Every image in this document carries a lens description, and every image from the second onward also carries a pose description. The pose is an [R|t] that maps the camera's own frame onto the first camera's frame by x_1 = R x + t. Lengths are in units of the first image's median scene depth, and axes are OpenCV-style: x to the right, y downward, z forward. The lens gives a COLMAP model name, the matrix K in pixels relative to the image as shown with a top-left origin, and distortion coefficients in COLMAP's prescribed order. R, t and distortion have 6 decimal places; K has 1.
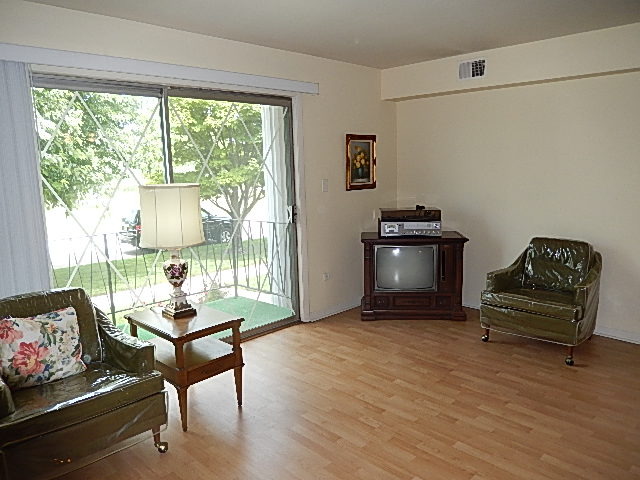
lens RADIAL K [[476.4, 0, 320.0], [0, 476.4, 240.0], [0, 0, 1]] dist [-0.004836, -0.001100]
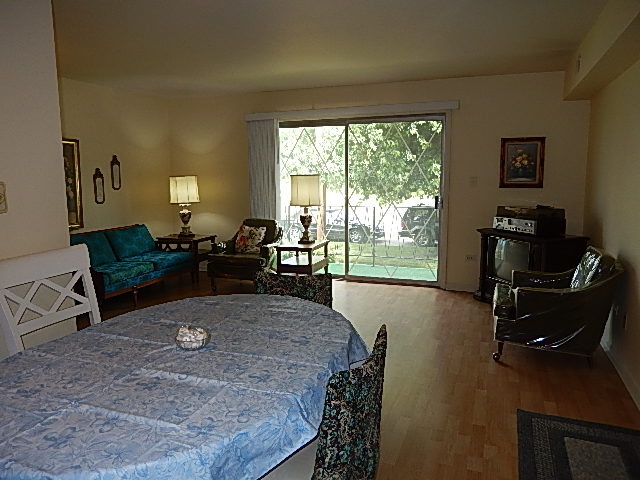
lens RADIAL K [[476.4, 0, 320.0], [0, 476.4, 240.0], [0, 0, 1]] dist [-0.004836, -0.001100]
pose [[0.434810, 0.144139, -0.888912, 0.927190], [-0.145887, 0.985343, 0.088415, -0.020279], [0.888627, 0.091237, 0.449465, 0.130810]]
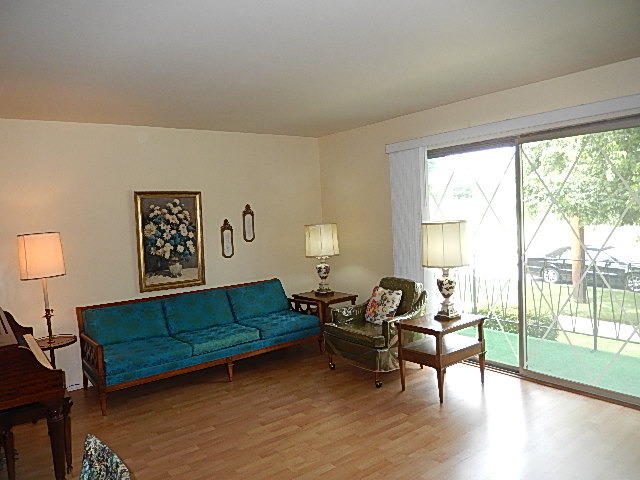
lens RADIAL K [[476.4, 0, 320.0], [0, 476.4, 240.0], [0, 0, 1]] dist [-0.004836, -0.001100]
pose [[-0.100941, 0.088599, -0.990940, 0.676921], [-0.107737, 0.989196, 0.099418, -0.101176], [0.989042, 0.116796, -0.090305, 0.491845]]
